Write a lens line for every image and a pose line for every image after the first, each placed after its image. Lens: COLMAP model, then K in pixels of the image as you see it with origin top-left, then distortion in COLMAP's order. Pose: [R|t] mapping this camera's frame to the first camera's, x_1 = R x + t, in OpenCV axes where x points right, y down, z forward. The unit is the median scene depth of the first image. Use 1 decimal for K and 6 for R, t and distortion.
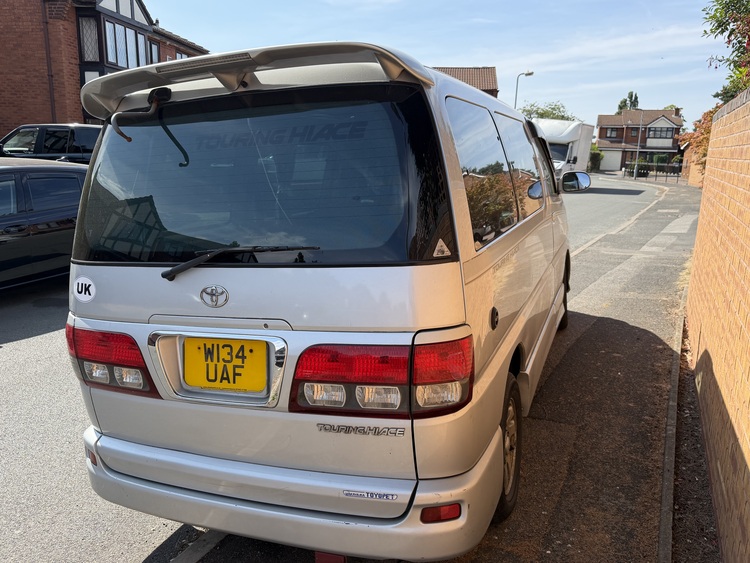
lens RADIAL K [[713.0, 0, 375.2], [0, 713.0, 280.0], [0, 0, 1]] dist [0.024609, 0.000000]
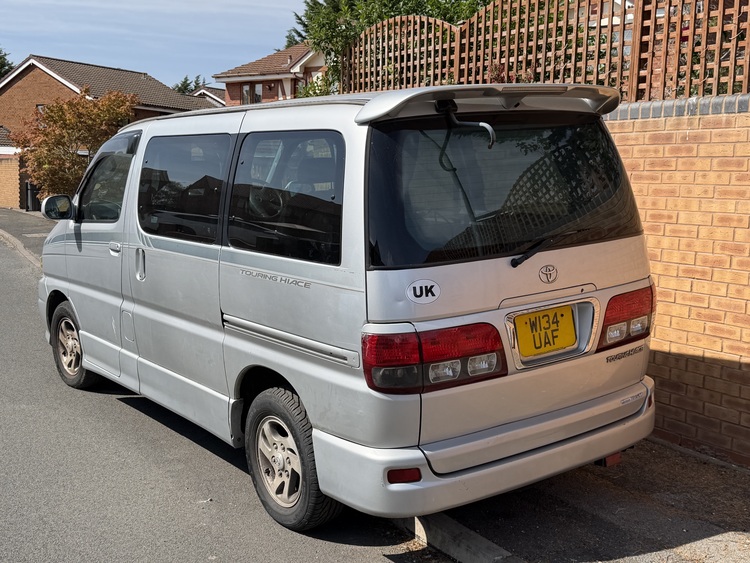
lens RADIAL K [[862.6, 0, 374.7], [0, 862.6, 282.7], [0, 0, 1]] dist [-0.012619, 0.000000]
pose [[0.541256, -0.114701, 0.832998, -1.563003], [0.136186, 0.989531, 0.047766, -0.071701], [-0.829756, 0.087589, 0.551210, 0.428026]]
